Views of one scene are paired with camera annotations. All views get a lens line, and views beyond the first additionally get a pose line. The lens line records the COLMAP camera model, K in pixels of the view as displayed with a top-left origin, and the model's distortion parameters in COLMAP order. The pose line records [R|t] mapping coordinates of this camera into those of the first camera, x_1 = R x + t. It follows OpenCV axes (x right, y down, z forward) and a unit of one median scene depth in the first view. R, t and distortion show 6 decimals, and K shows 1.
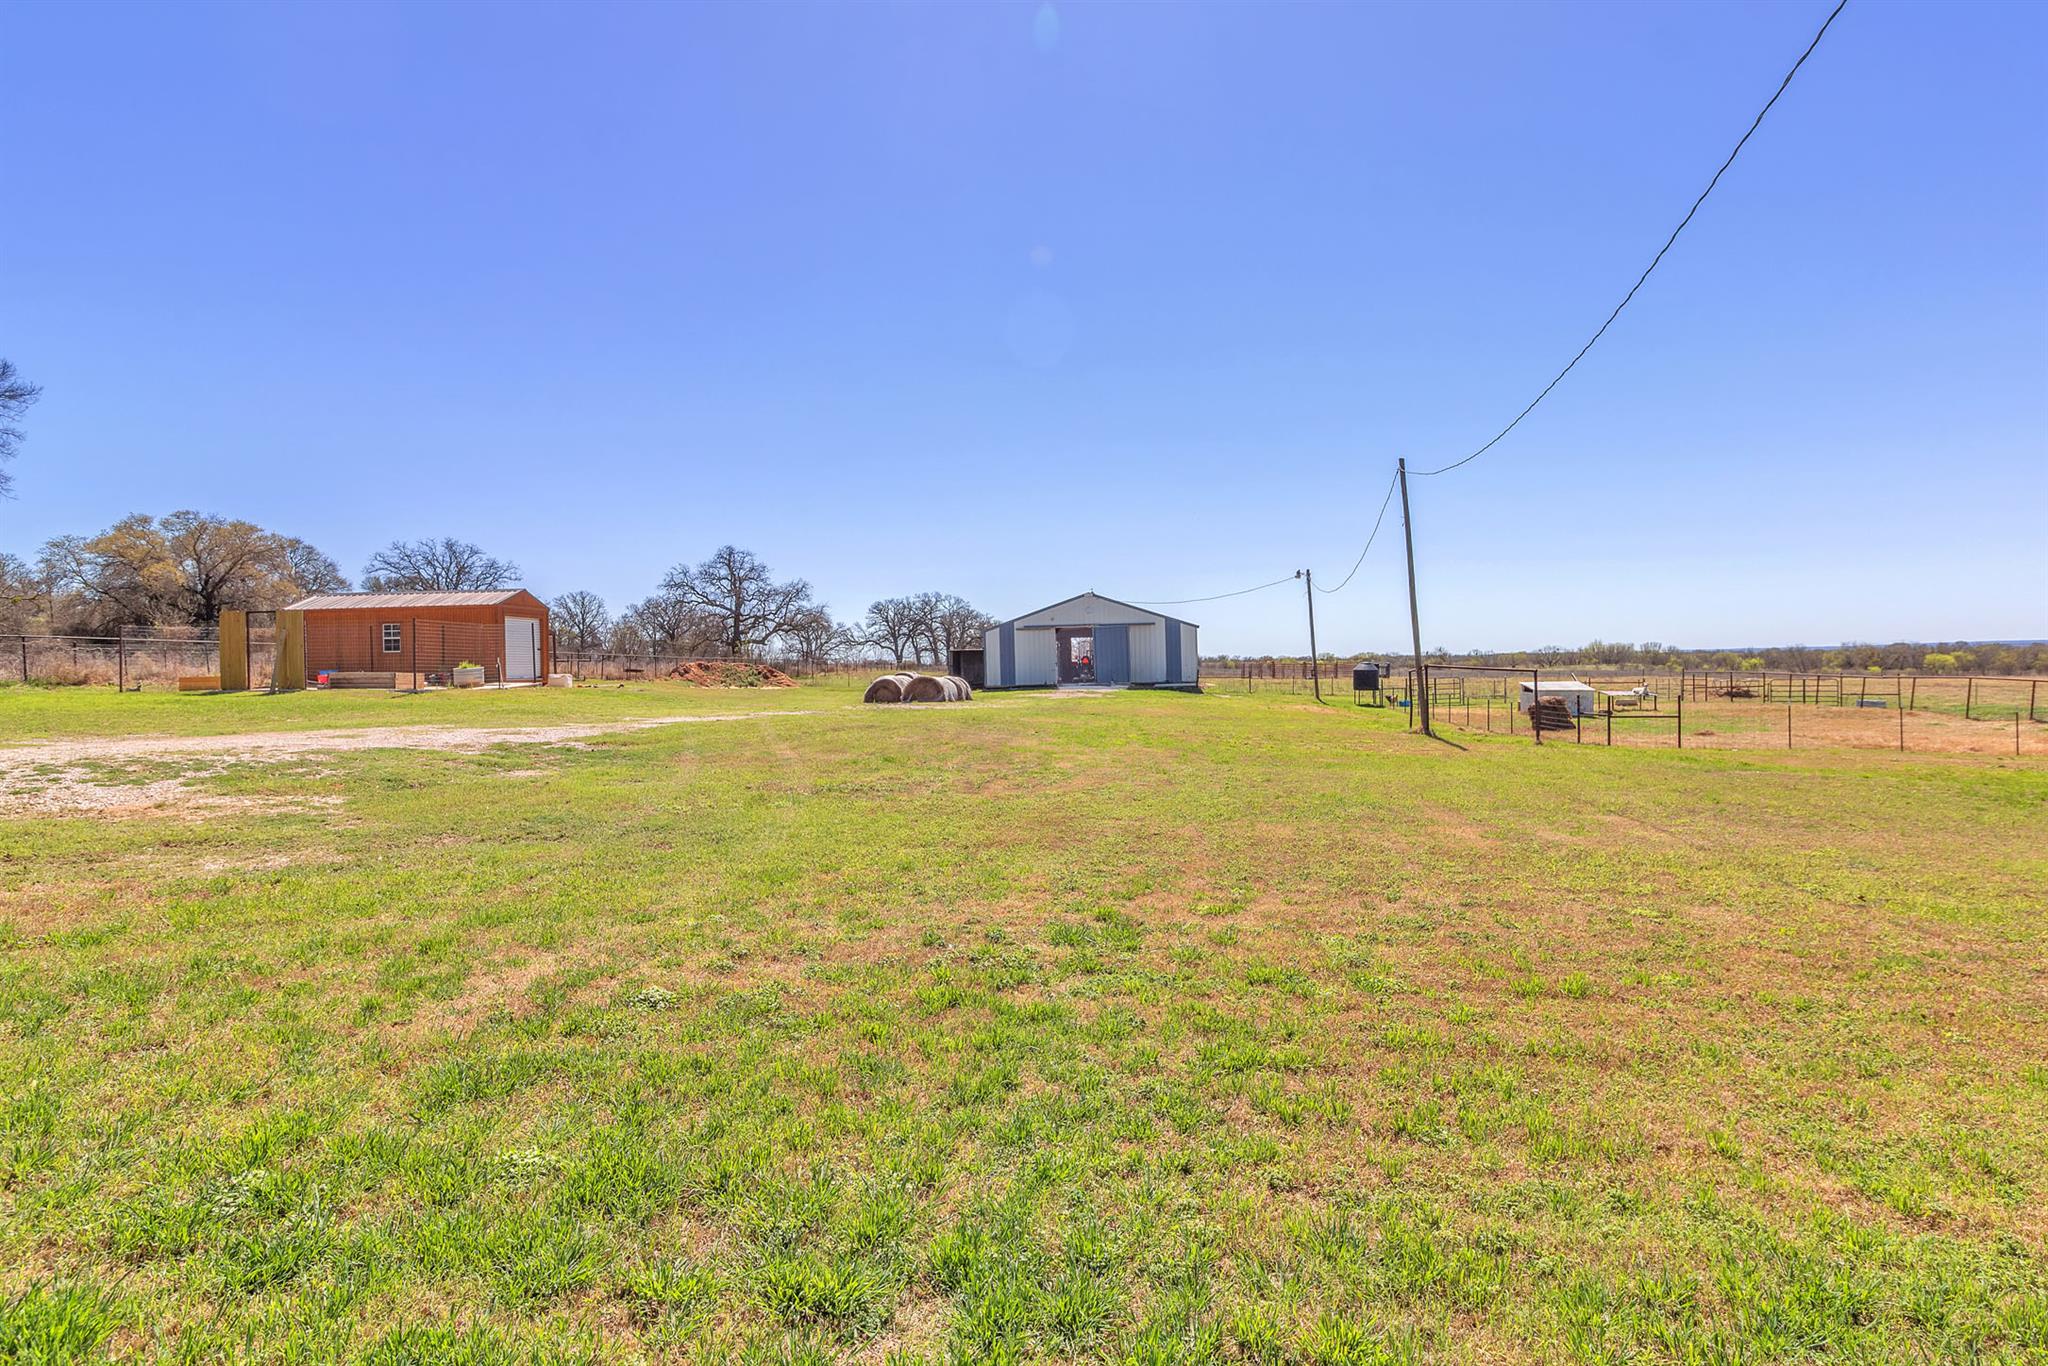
lens RADIAL K [[1158.9, 0, 1028.5], [0, 1158.9, 678.6], [0, 0, 1]] dist [0.007589, 0.001057]
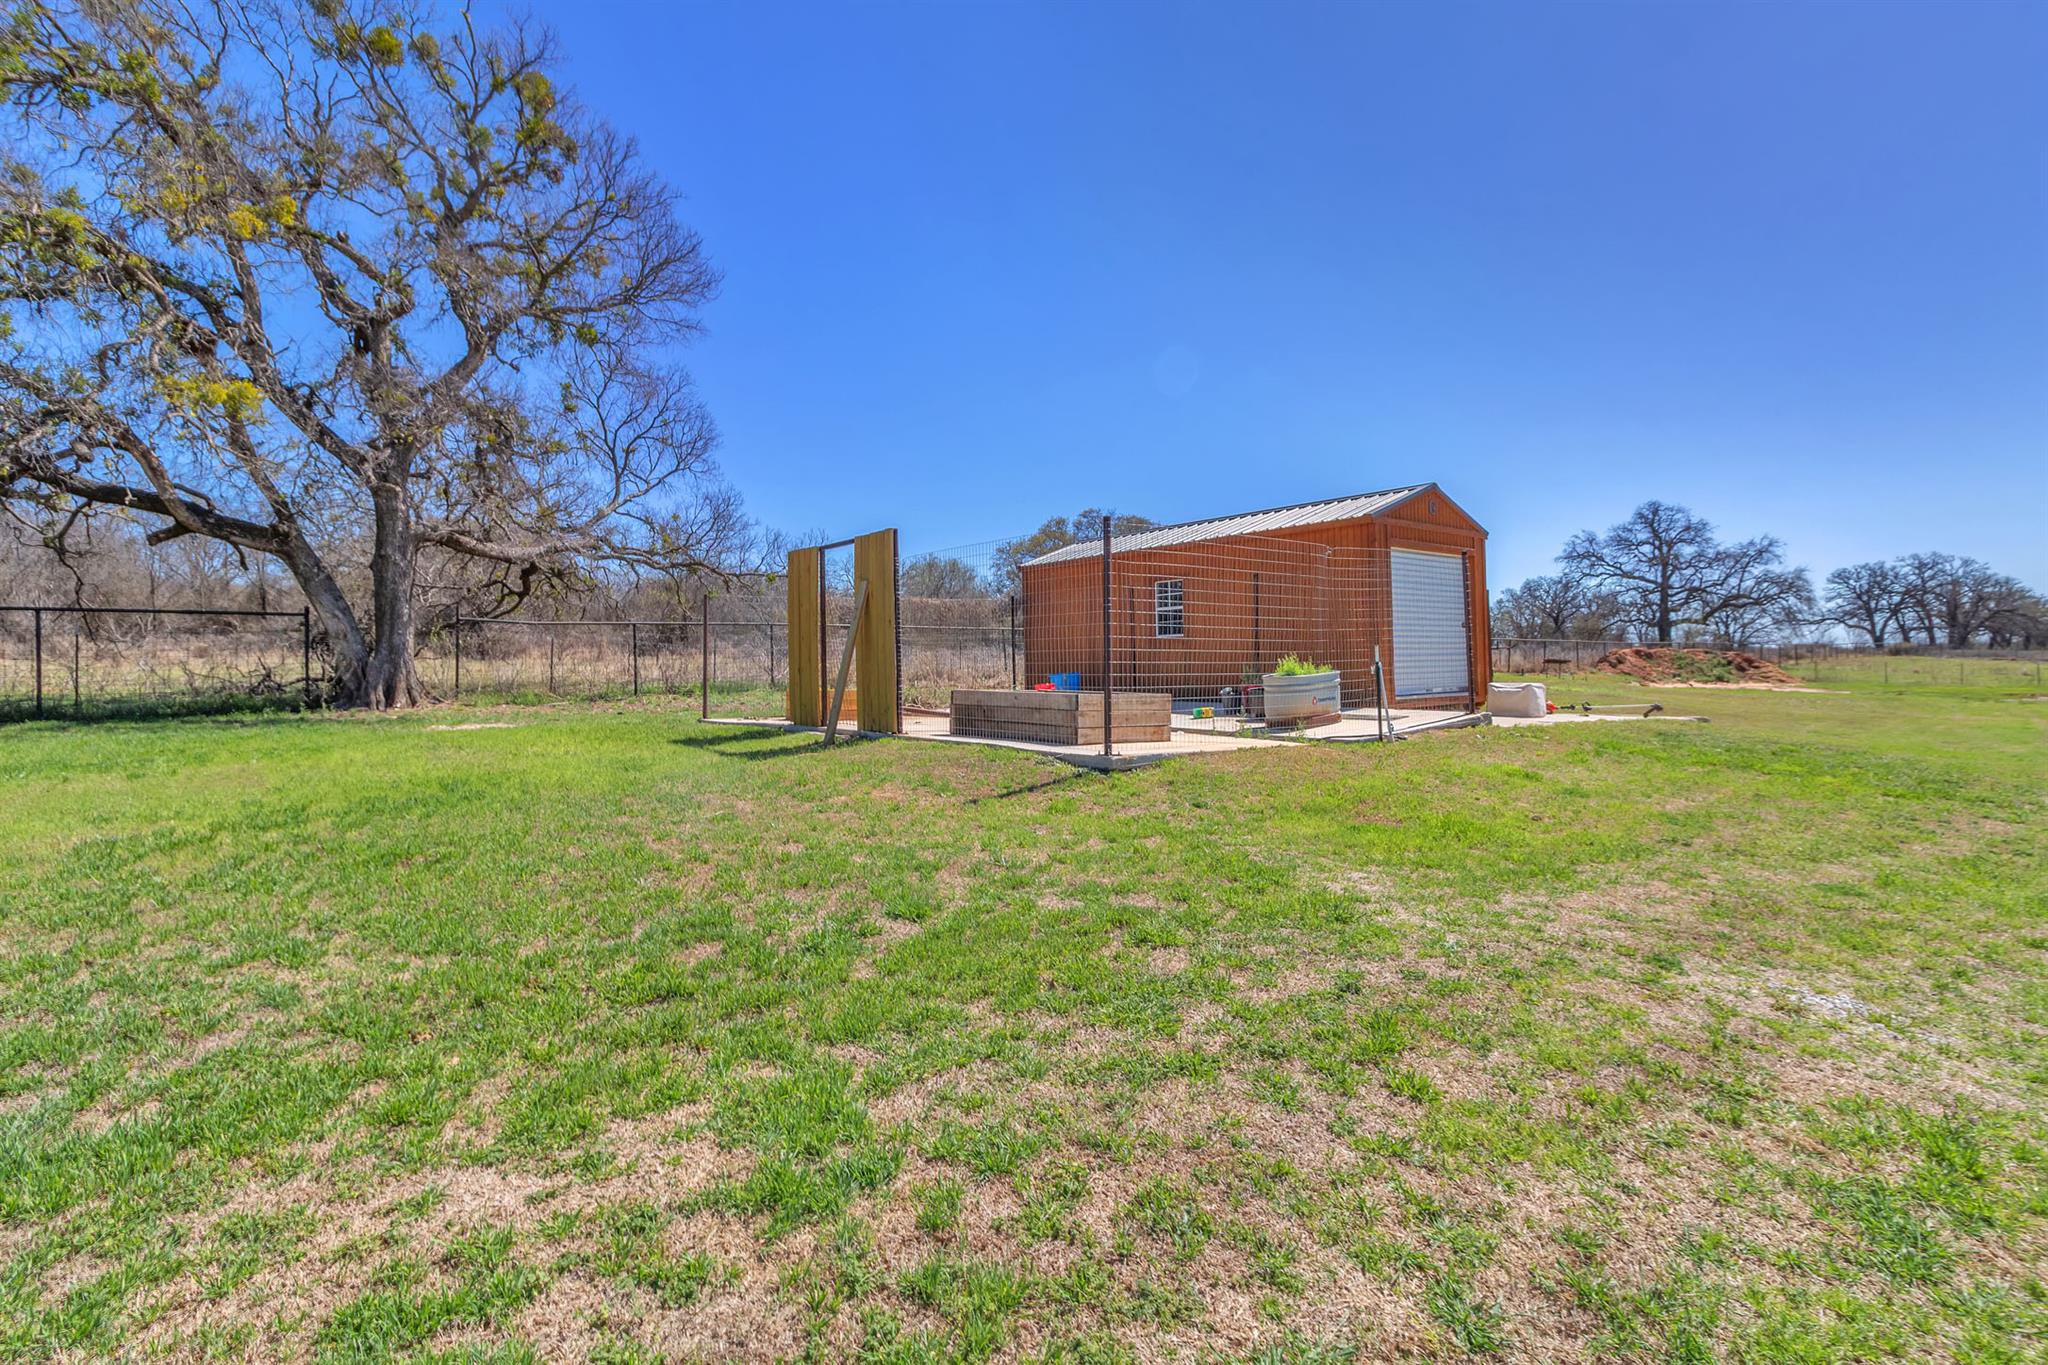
lens RADIAL K [[980.8, 0, 1032.6], [0, 980.8, 670.3], [0, 0, 1]] dist [0.001610, 0.000232]
pose [[0.723133, 0.004937, -0.690691, -0.125491], [0.000117, 0.999974, 0.007269, -0.004884], [0.690709, -0.005337, 0.723114, 0.274010]]
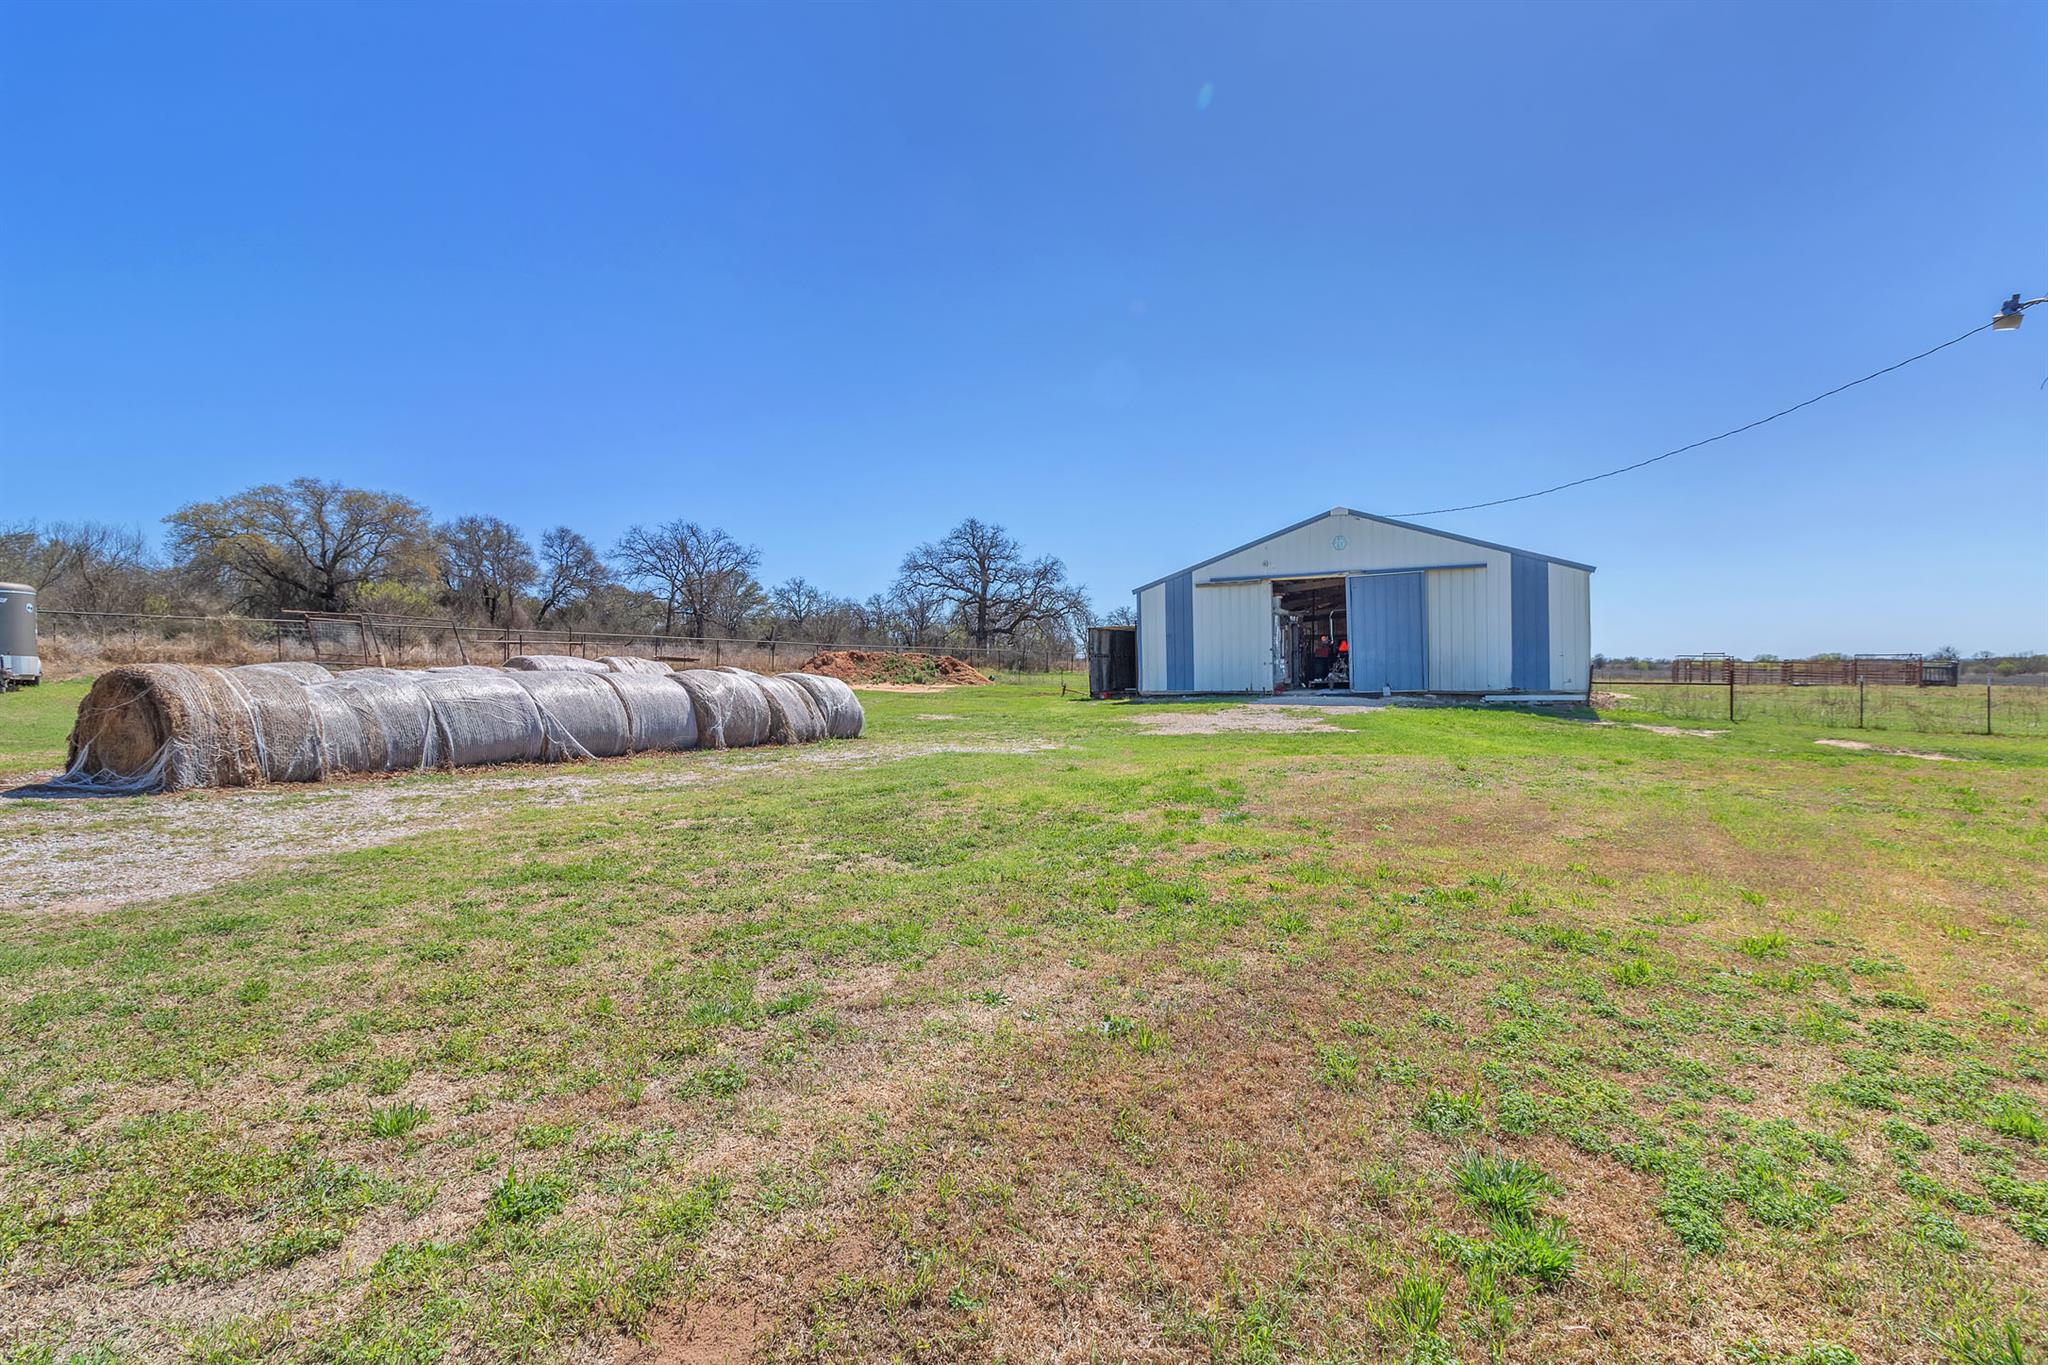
lens RADIAL K [[980.8, 0, 1024.3], [0, 980.8, 683.5], [0, 0, 1]] dist [0.001610, 0.000232]
pose [[0.926434, 0.017024, -0.376072, 0.063841], [-0.013891, 0.999843, 0.011039, -0.001687], [0.376201, -0.005003, 0.926524, 0.420158]]
